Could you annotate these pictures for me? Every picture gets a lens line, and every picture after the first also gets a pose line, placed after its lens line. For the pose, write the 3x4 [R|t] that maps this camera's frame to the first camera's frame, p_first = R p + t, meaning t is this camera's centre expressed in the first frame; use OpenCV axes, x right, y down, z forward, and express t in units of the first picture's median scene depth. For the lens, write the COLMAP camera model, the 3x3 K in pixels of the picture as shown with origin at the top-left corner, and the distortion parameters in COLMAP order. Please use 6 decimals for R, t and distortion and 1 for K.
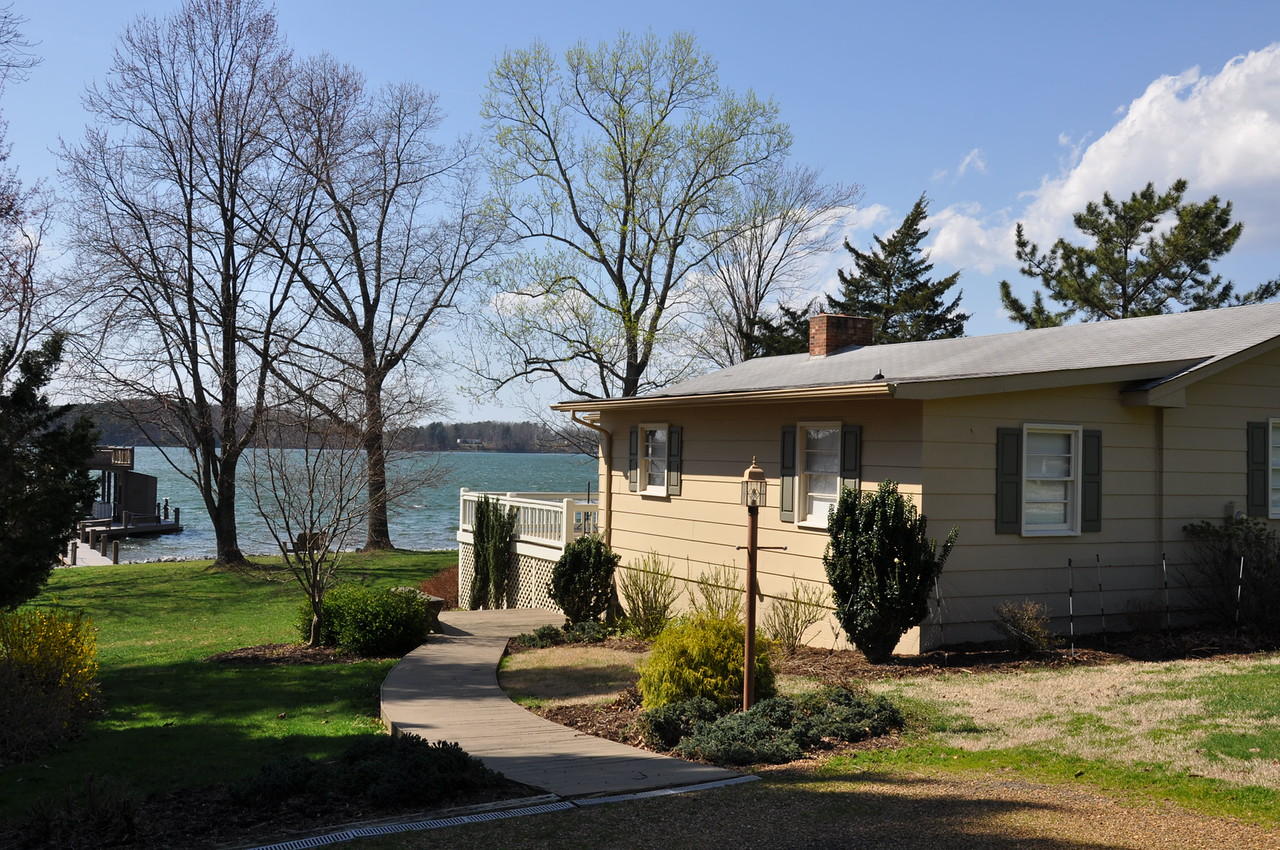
lens RADIAL K [[1295.4, 0, 640.5], [0, 1295.4, 447.1], [0, 0, 1]] dist [-0.010200, -0.007799]
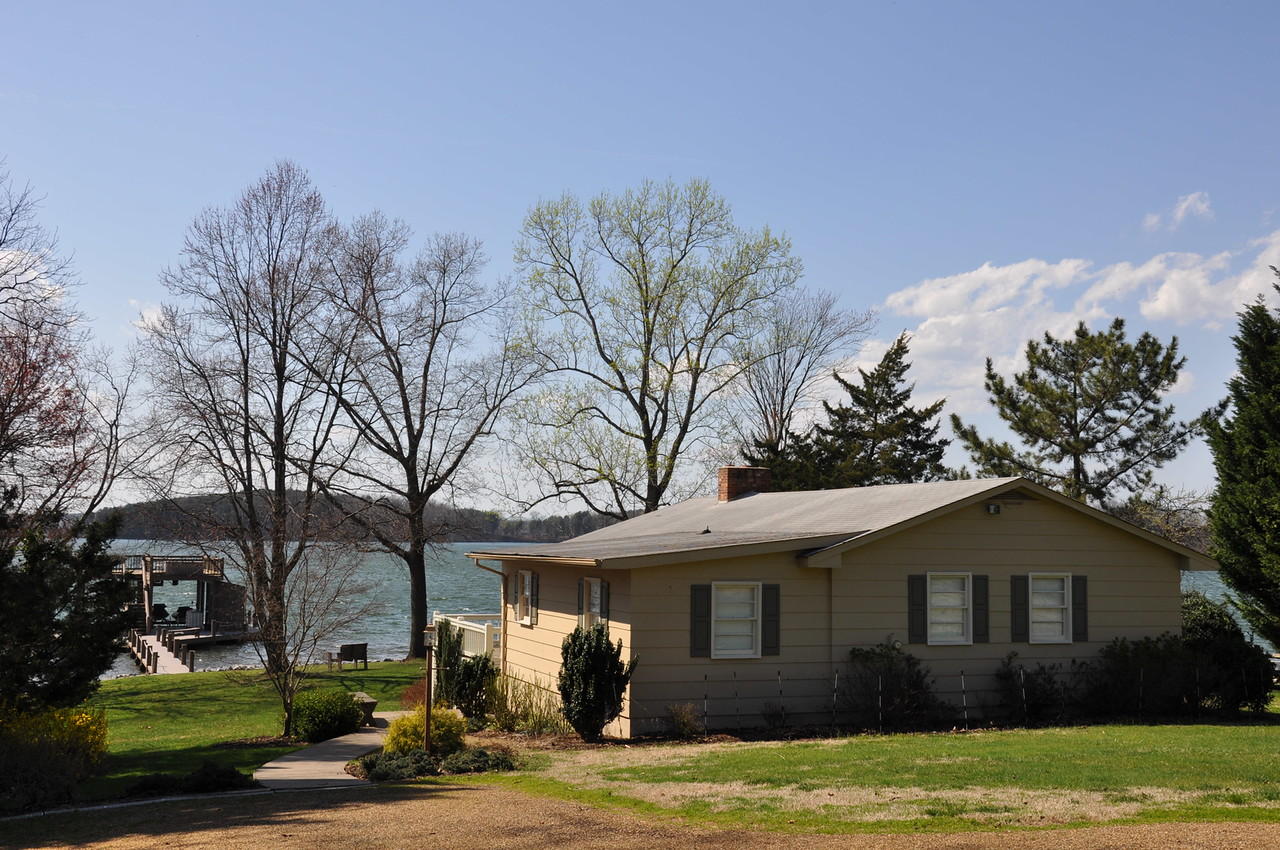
lens RADIAL K [[1457.4, 0, 640.0], [0, 1457.4, 425.0], [0, 0, 1]] dist [0.021581, 0.018686]
pose [[0.992843, -0.015953, -0.118355, 0.142751], [0.006853, 0.997015, -0.076902, -0.023737], [0.119229, 0.075540, 0.989989, -0.231507]]
